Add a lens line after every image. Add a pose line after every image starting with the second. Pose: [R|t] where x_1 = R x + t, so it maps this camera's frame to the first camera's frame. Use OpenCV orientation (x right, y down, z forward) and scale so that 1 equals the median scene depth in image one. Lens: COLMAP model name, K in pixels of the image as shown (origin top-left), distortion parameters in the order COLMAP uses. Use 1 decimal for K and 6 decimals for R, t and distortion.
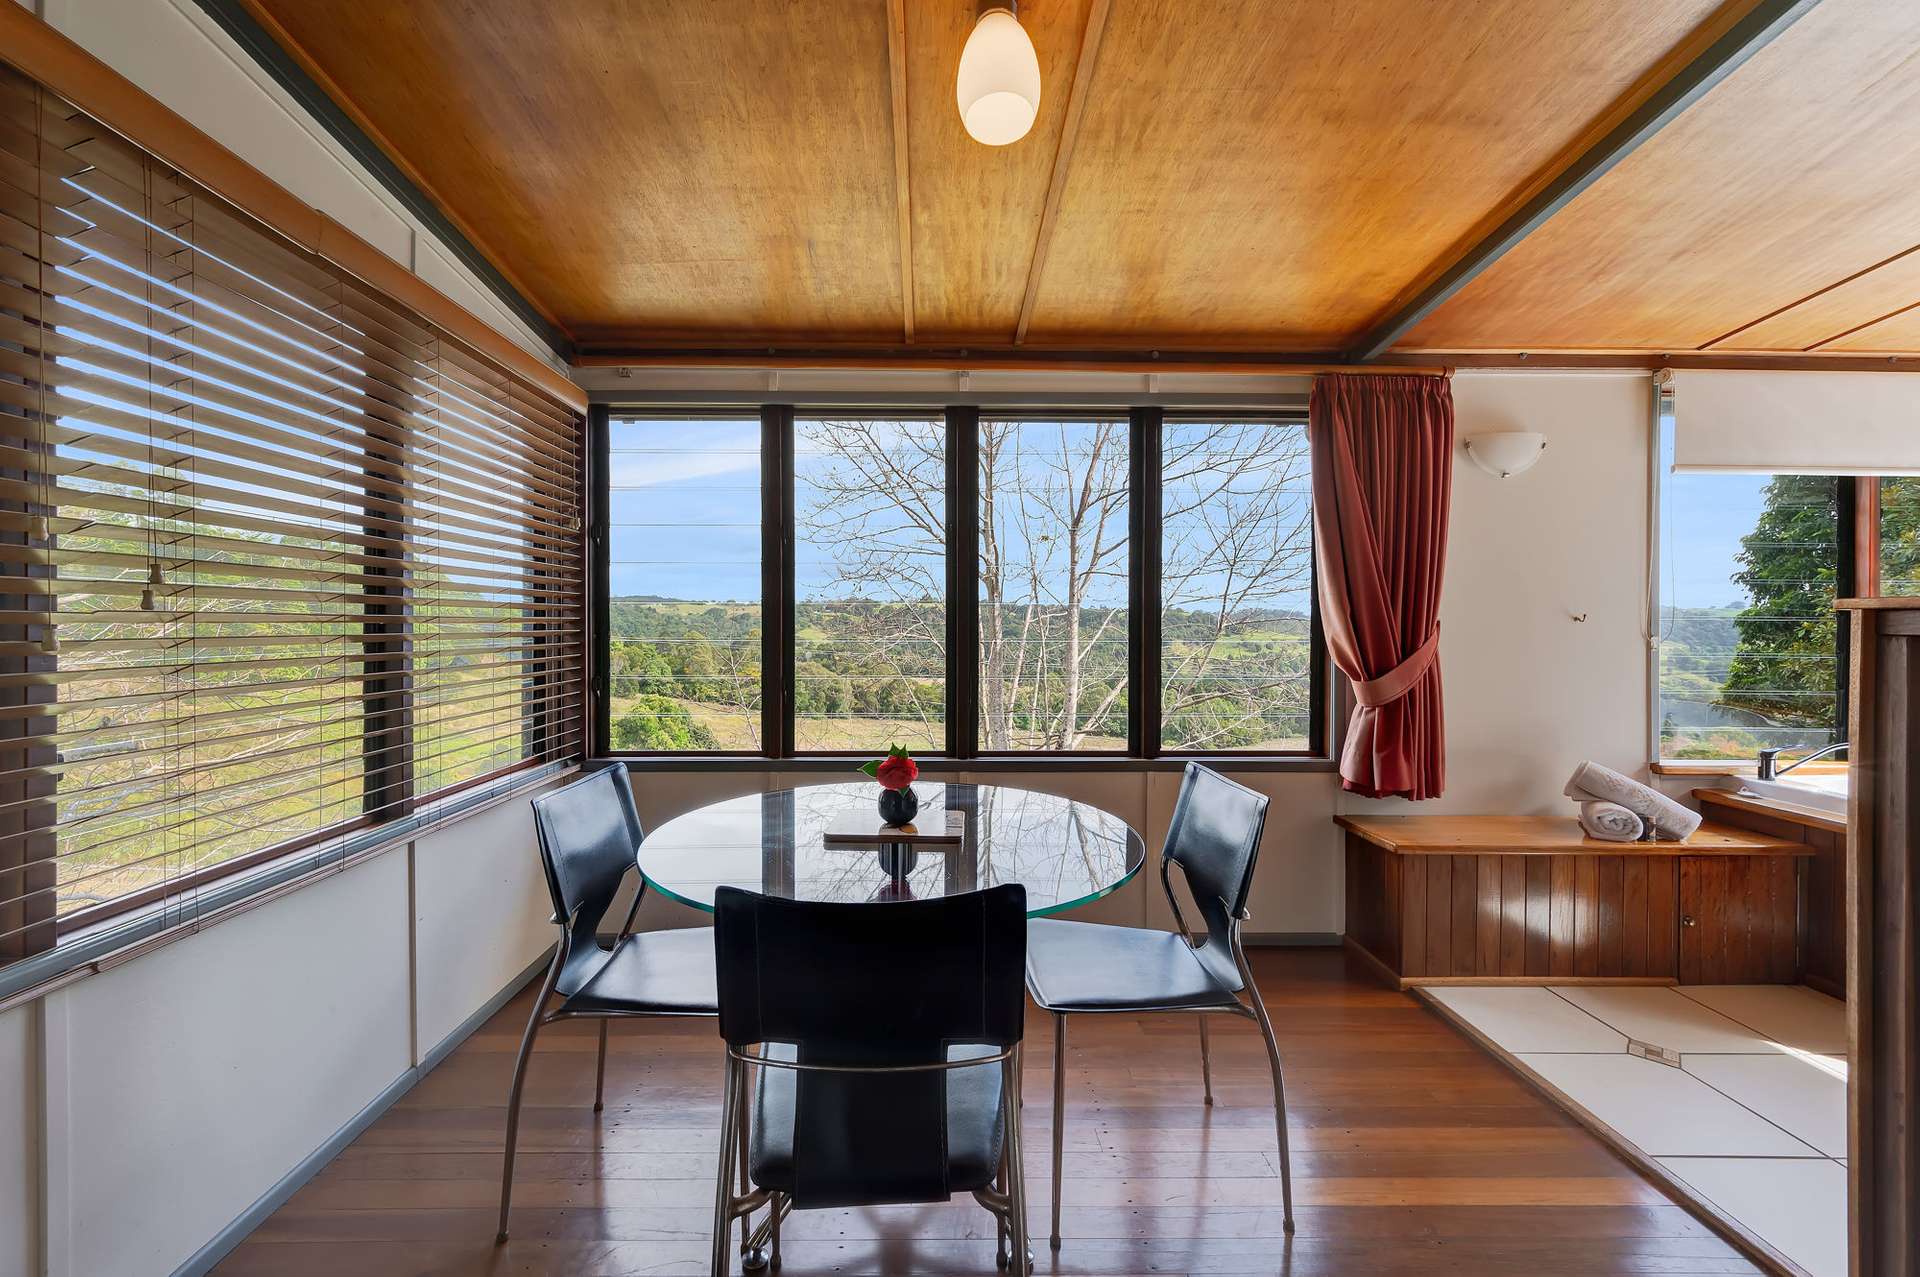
lens RADIAL K [[774.0, 0, 965.1], [0, 774.0, 626.7], [0, 0, 1]] dist [-0.000233, 0.000063]
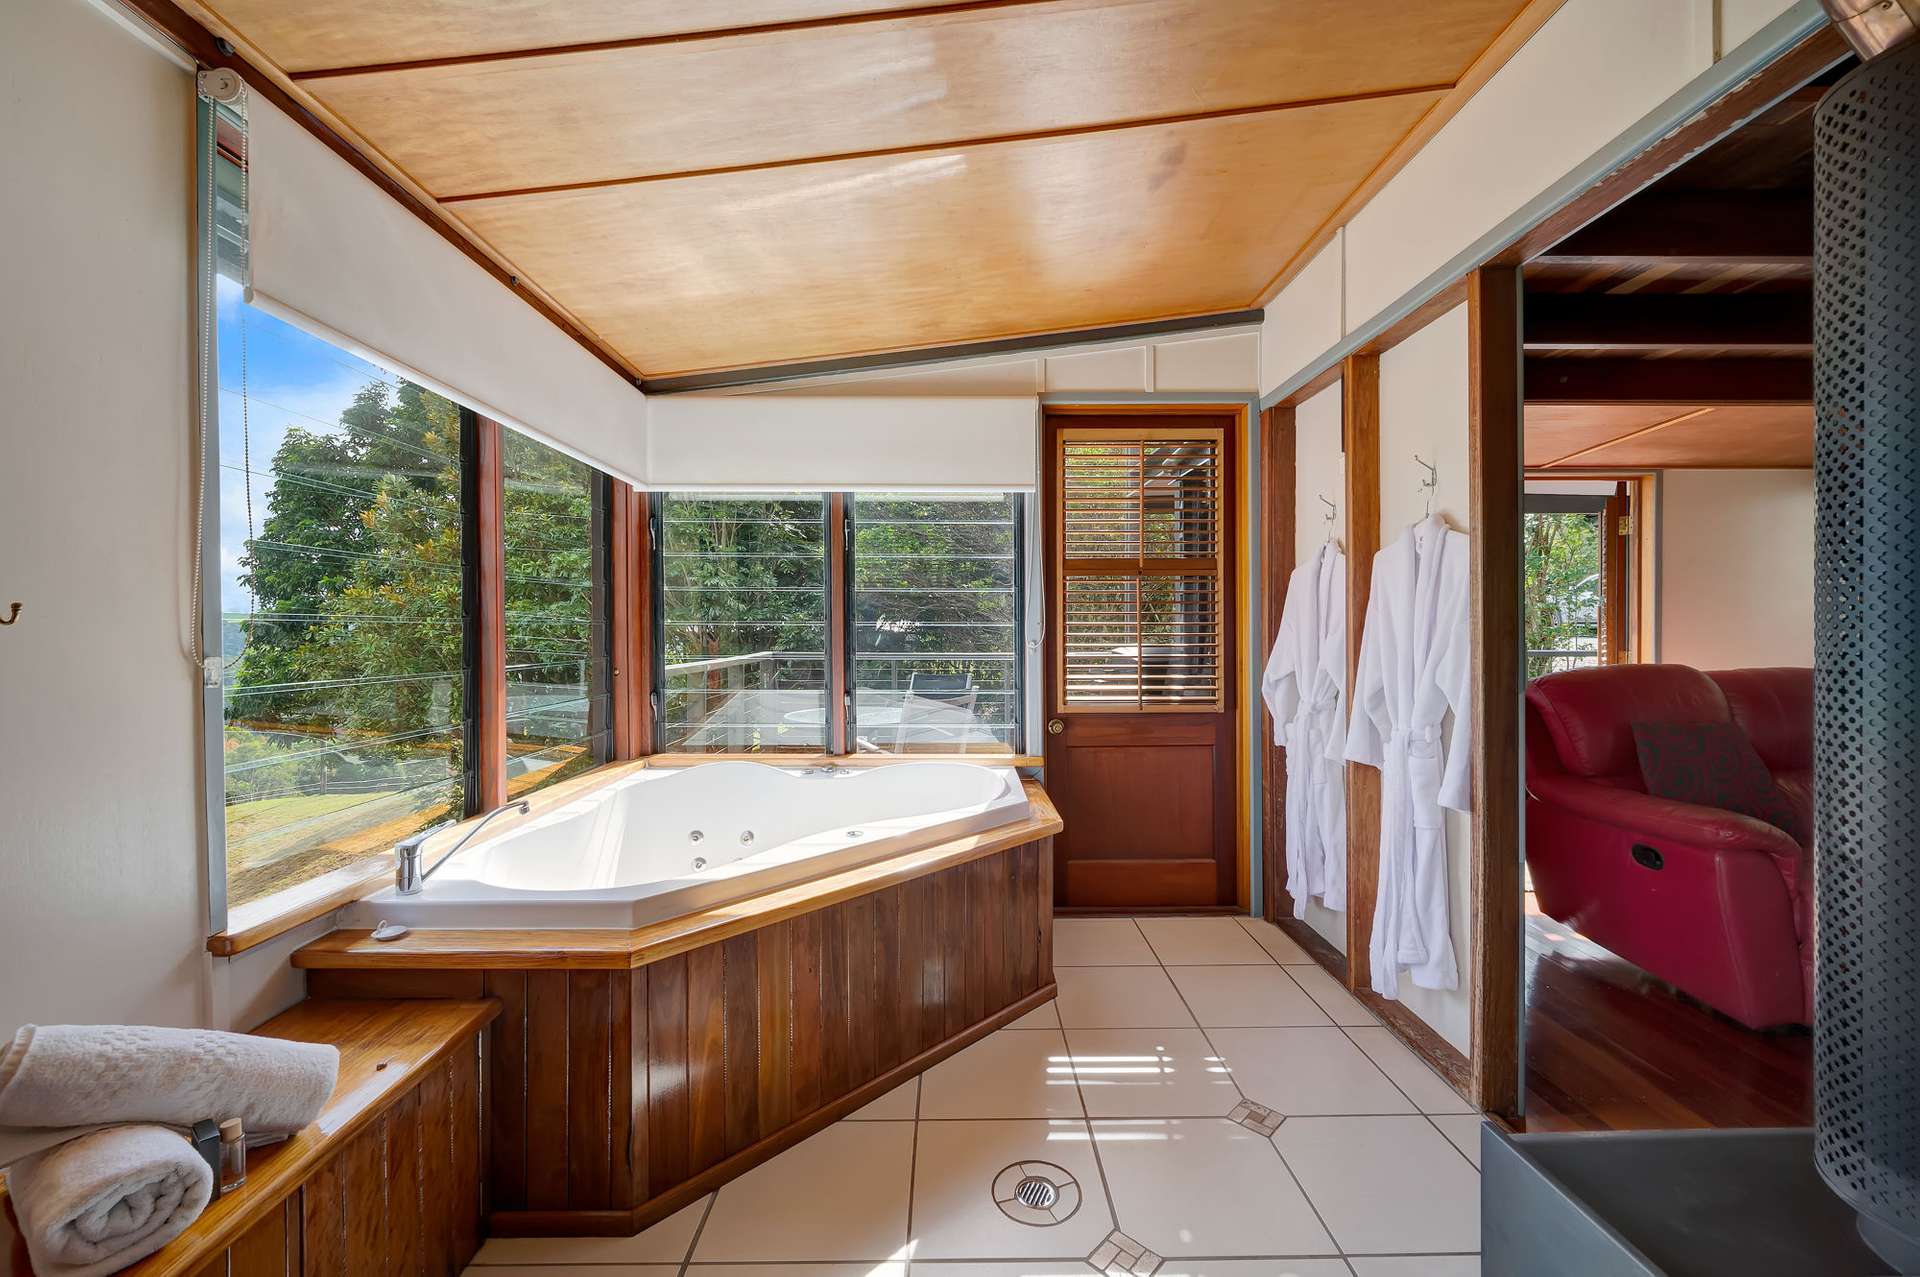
lens RADIAL K [[774.0, 0, 967.7], [0, 774.0, 627.3], [0, 0, 1]] dist [-0.000233, 0.000063]
pose [[0.031217, -0.006409, 0.999492, 0.452196], [0.010443, 0.999927, 0.006085, -0.001717], [-0.999458, 0.010248, 0.031282, 0.543585]]
